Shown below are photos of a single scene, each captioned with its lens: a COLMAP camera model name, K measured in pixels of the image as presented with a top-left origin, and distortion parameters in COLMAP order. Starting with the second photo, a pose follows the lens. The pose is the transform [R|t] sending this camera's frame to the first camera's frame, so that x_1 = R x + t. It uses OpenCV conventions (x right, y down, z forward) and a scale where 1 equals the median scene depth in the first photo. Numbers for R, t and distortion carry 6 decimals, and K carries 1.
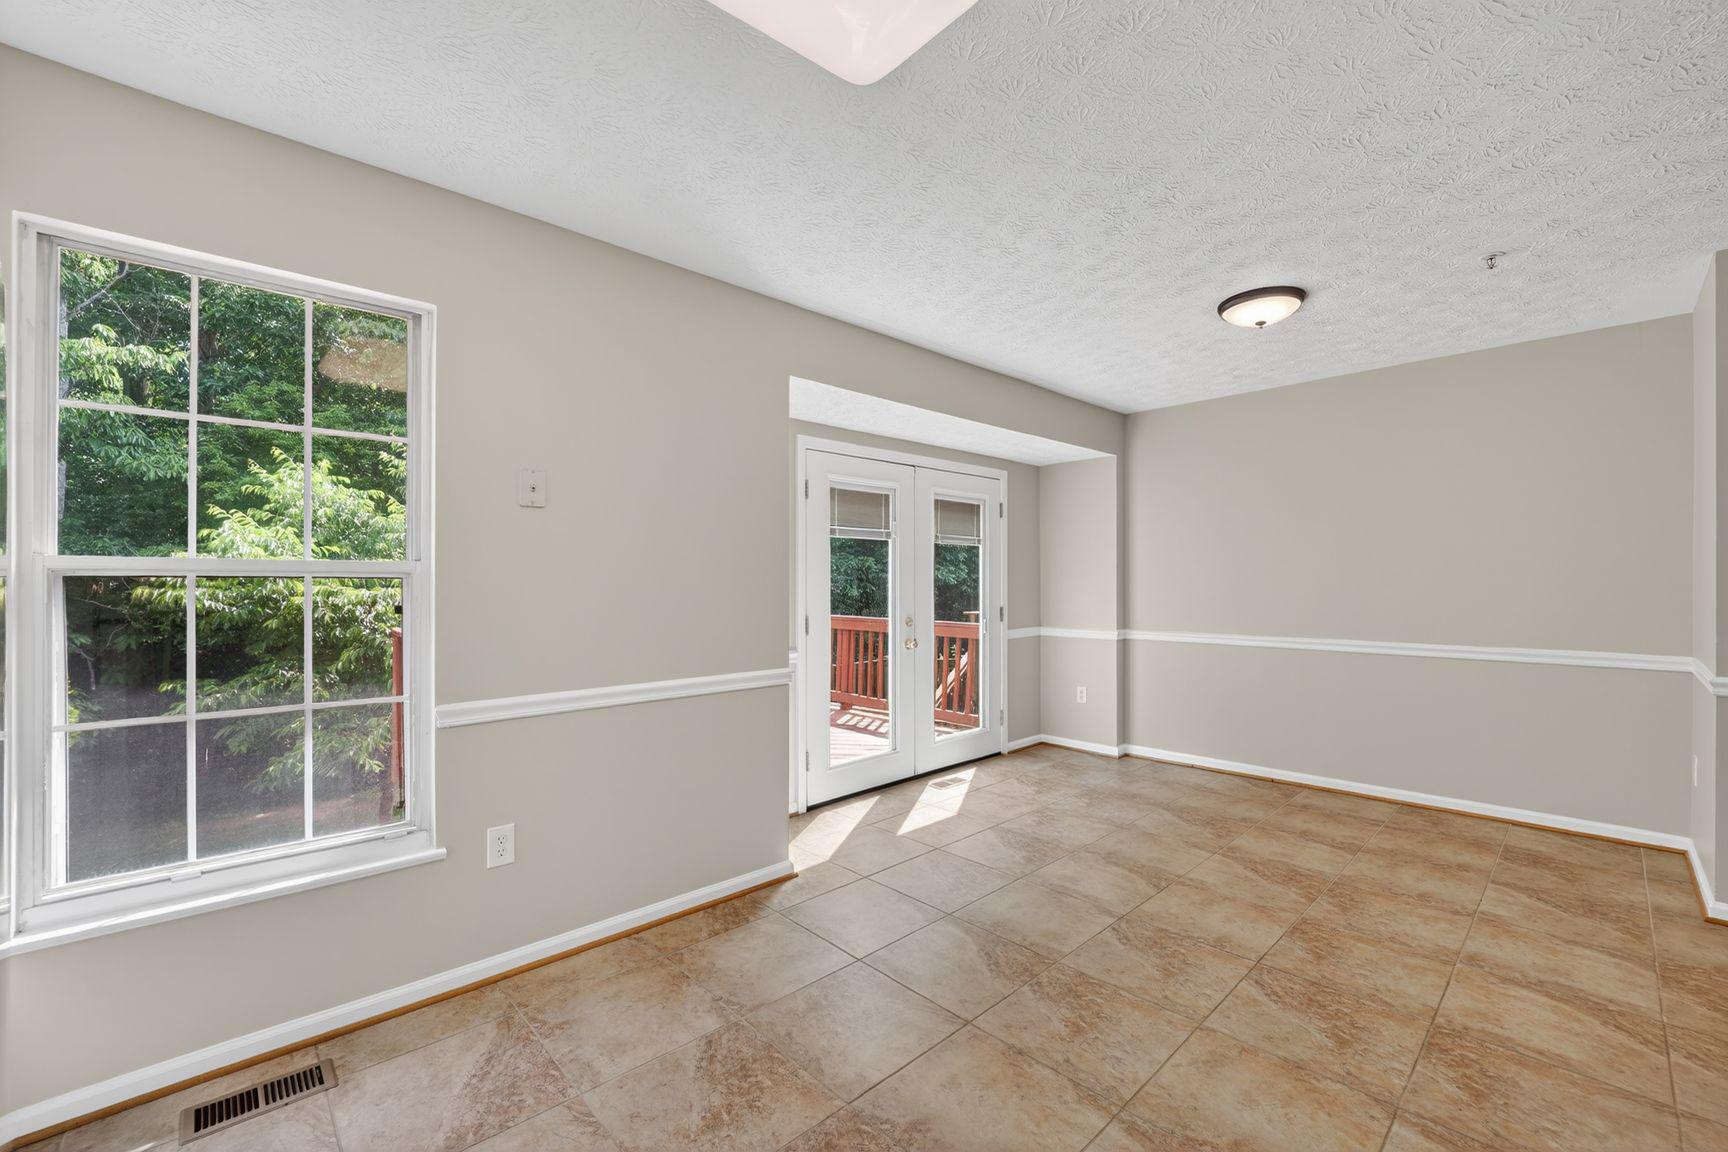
lens RADIAL K [[706.4, 0, 864.9], [0, 706.4, 579.3], [0, 0, 1]] dist [-0.018095, -0.000821]
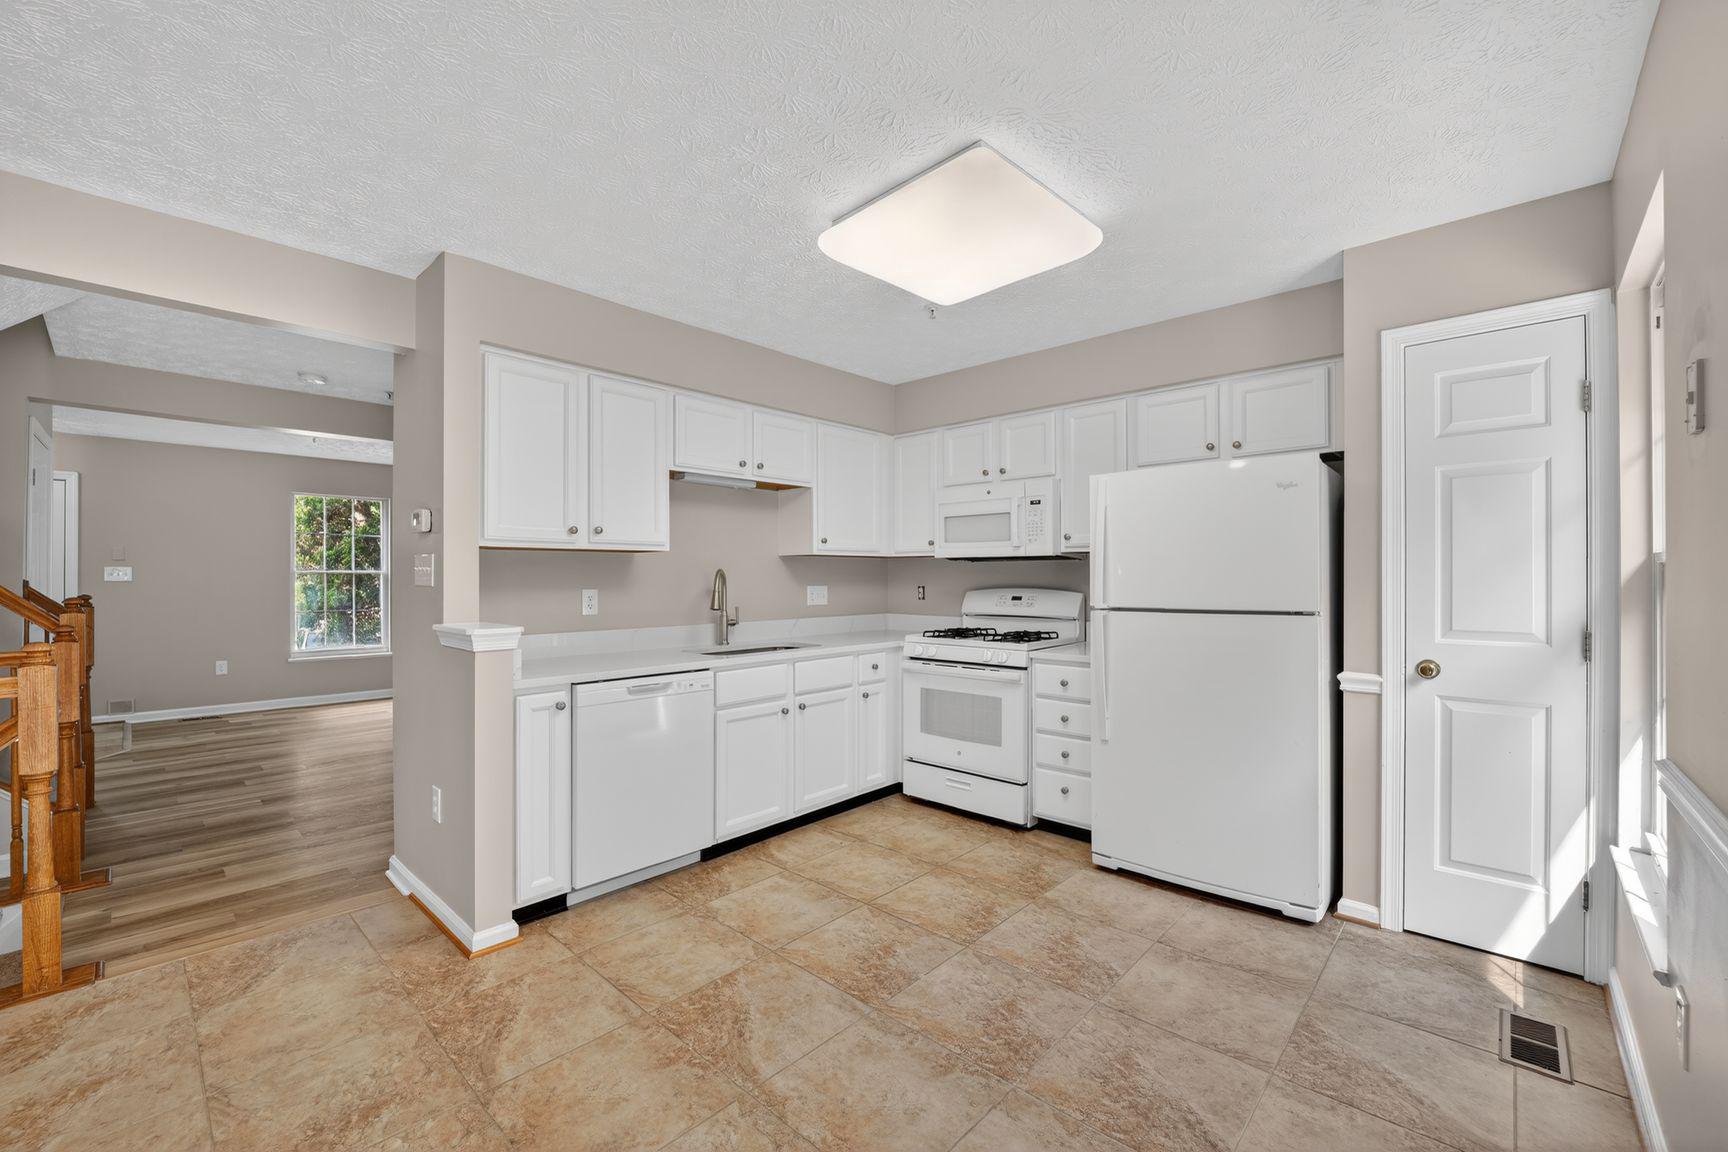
lens RADIAL K [[706.4, 0, 862.2], [0, 706.4, 576.4], [0, 0, 1]] dist [-0.018095, -0.000821]
pose [[-0.997769, 0.005749, -0.066512, 0.168578], [0.005830, 0.999982, -0.001030, 0.002683], [0.066505, -0.001415, -0.997785, 1.293051]]
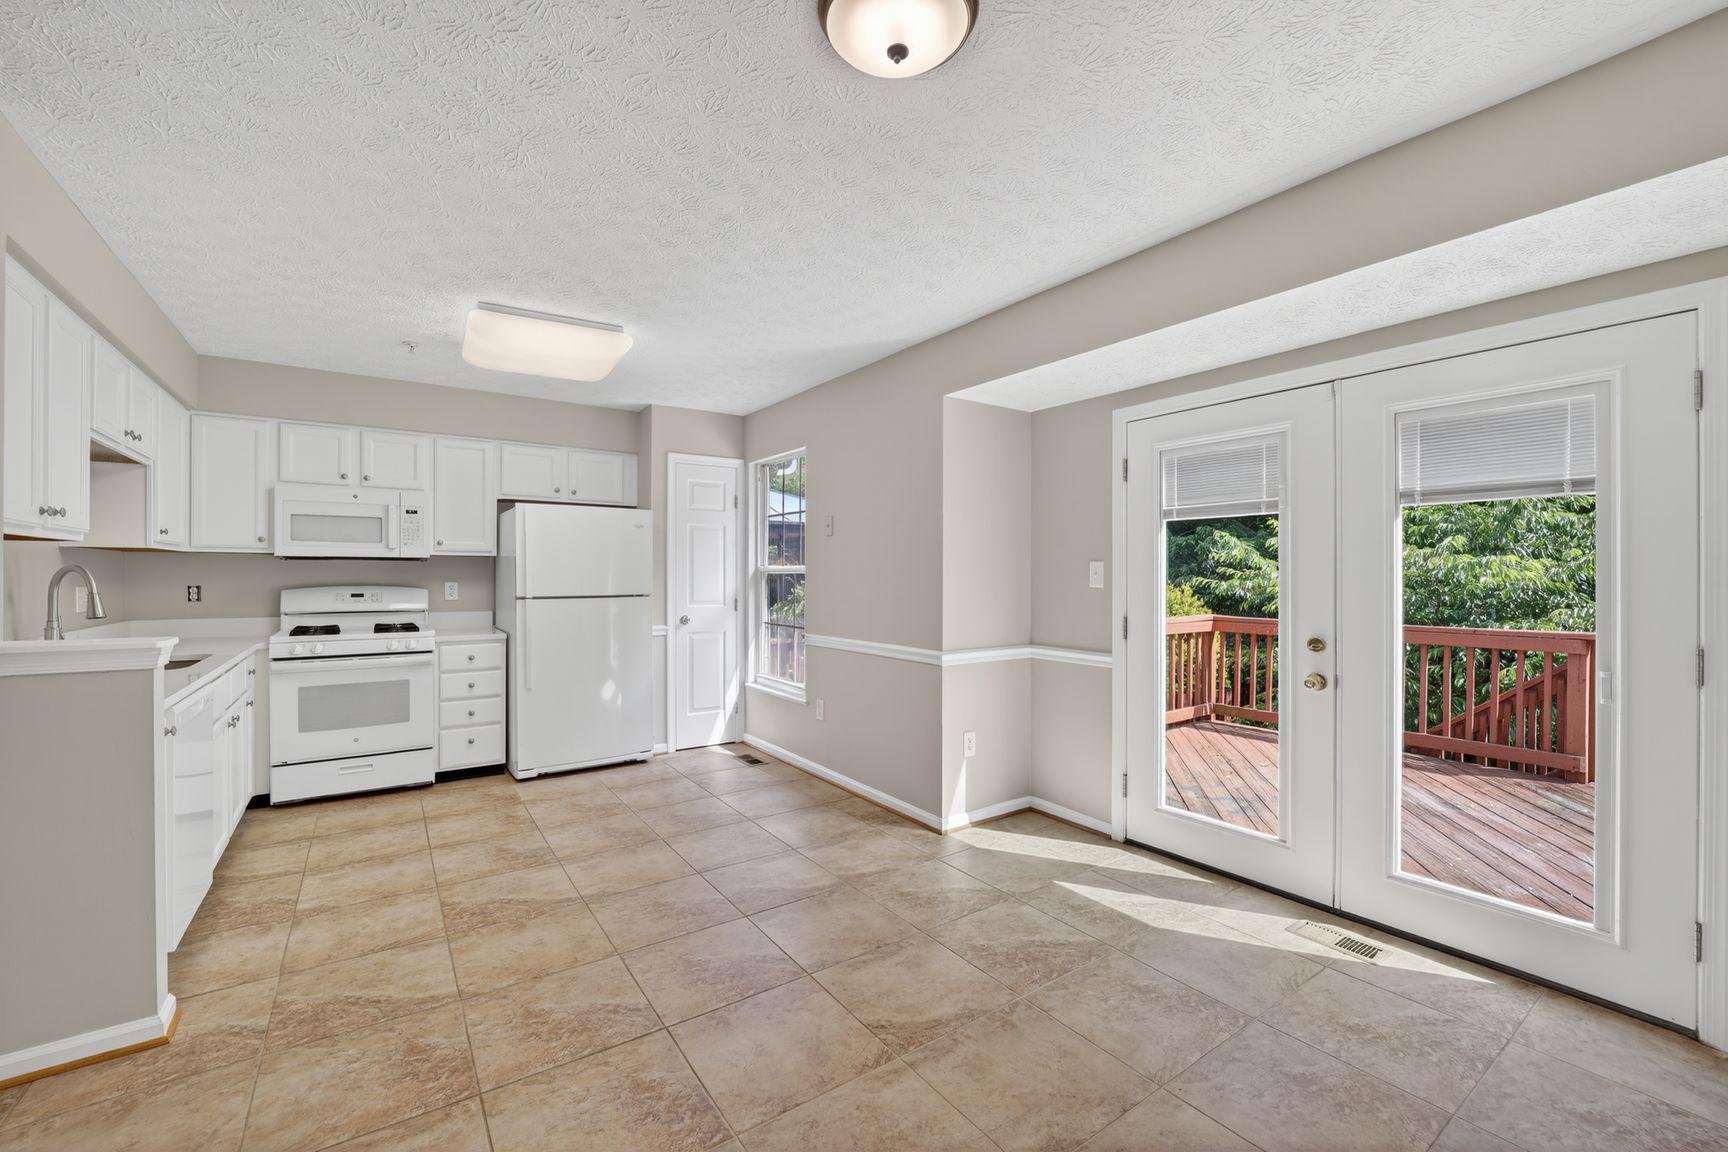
lens RADIAL K [[706.4, 0, 864.4], [0, 706.4, 574.2], [0, 0, 1]] dist [-0.018095, -0.000821]
pose [[-0.142795, 0.001605, -0.989751, 1.197331], [0.000348, 0.999999, 0.001572, -0.000998], [0.989752, -0.000120, -0.142795, 1.191512]]
